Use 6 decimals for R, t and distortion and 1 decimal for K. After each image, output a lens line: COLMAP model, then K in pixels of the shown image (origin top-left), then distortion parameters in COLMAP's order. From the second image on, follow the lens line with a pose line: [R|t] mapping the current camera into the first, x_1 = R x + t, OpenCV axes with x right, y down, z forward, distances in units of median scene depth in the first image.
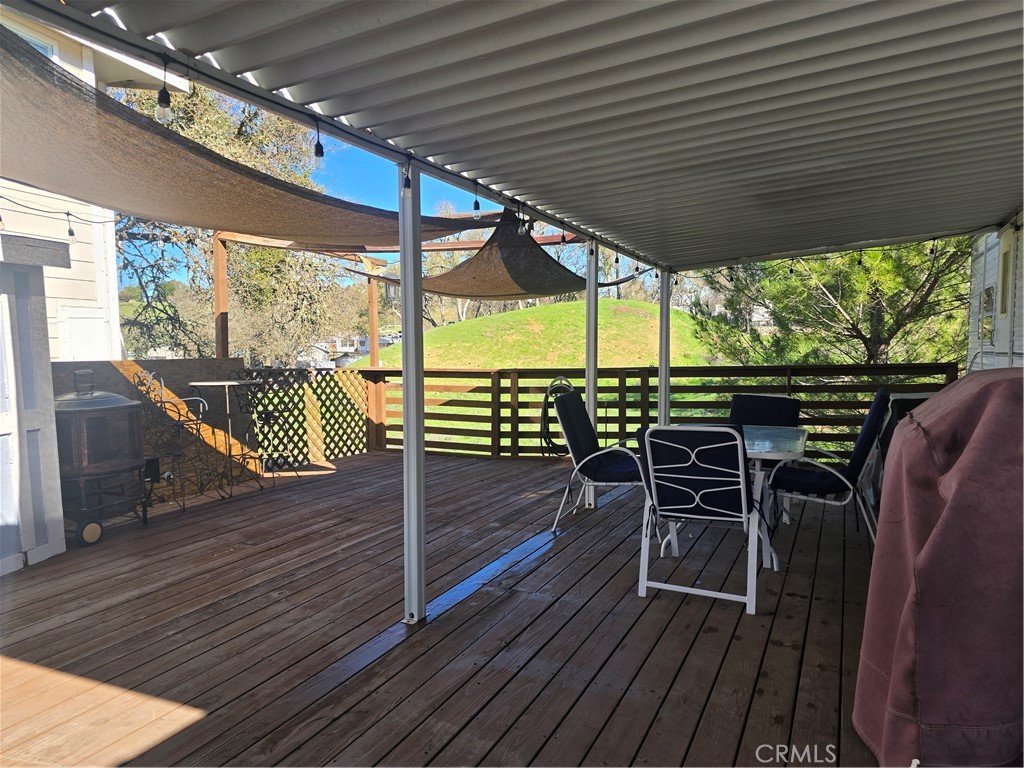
lens RADIAL K [[694.4, 0, 511.7], [0, 694.4, 397.6], [0, 0, 1]] dist [0.026884, -0.005712]
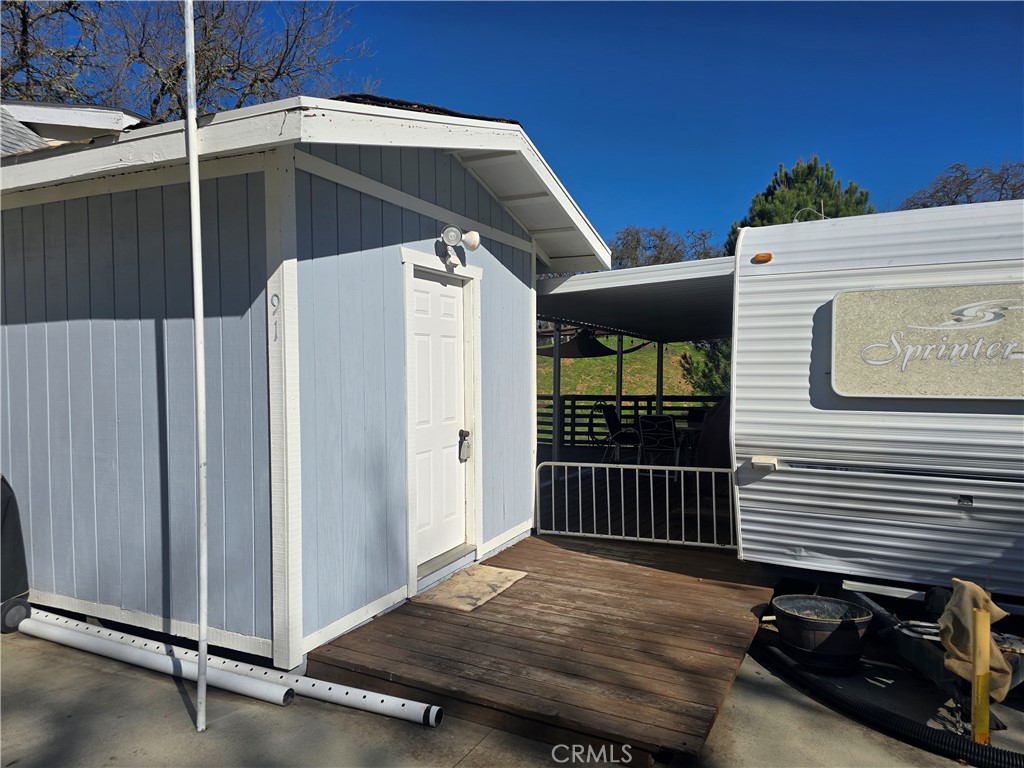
lens RADIAL K [[694.4, 0, 511.7], [0, 694.4, 397.6], [0, 0, 1]] dist [0.026884, -0.005712]
pose [[0.999202, 0.019066, -0.035092, -0.144332], [-0.020554, 0.998883, -0.042545, 0.067697], [0.034242, 0.043232, 0.998478, -1.184026]]
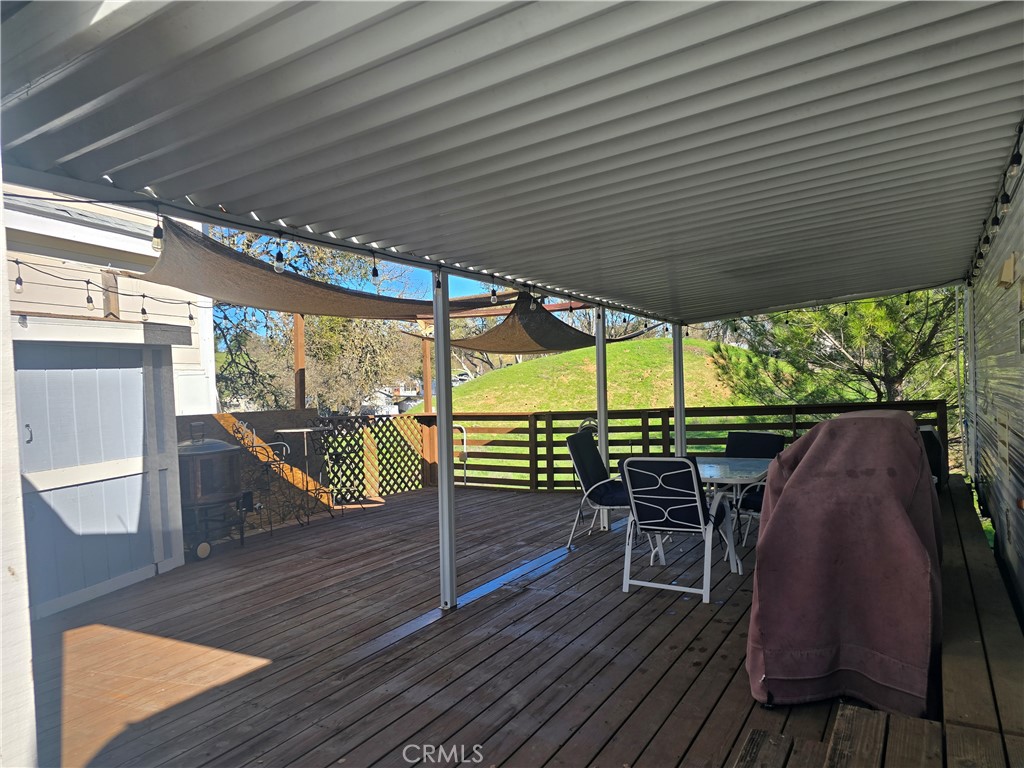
lens RADIAL K [[691.6, 0, 515.6], [0, 691.6, 395.8], [0, 0, 1]] dist [0.052439, -0.000447]
pose [[0.996528, -0.021831, -0.080349, 0.066801], [0.016913, 0.997971, -0.061391, 0.000813], [0.081526, 0.059819, 0.994875, -0.213547]]
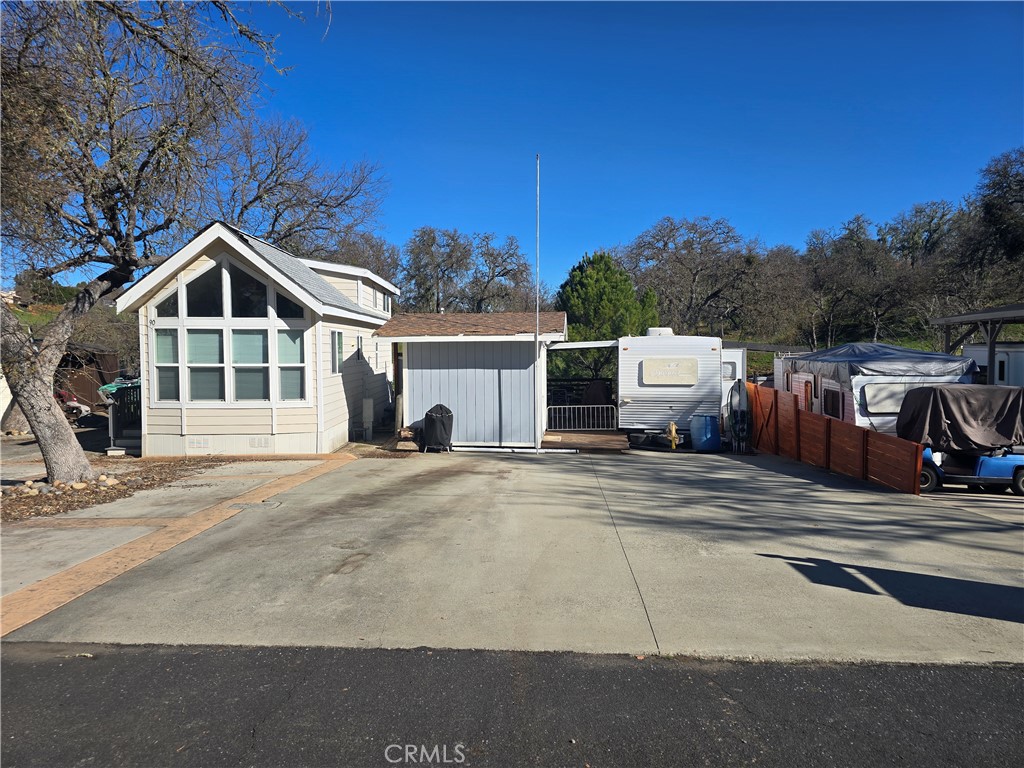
lens RADIAL K [[694.4, 0, 511.7], [0, 694.4, 397.6], [0, 0, 1]] dist [0.026884, -0.005712]
pose [[0.953226, -0.009812, 0.302101, -1.707458], [0.012409, 0.999901, -0.006678, 0.112236], [-0.302005, 0.010115, 0.953253, -3.859247]]
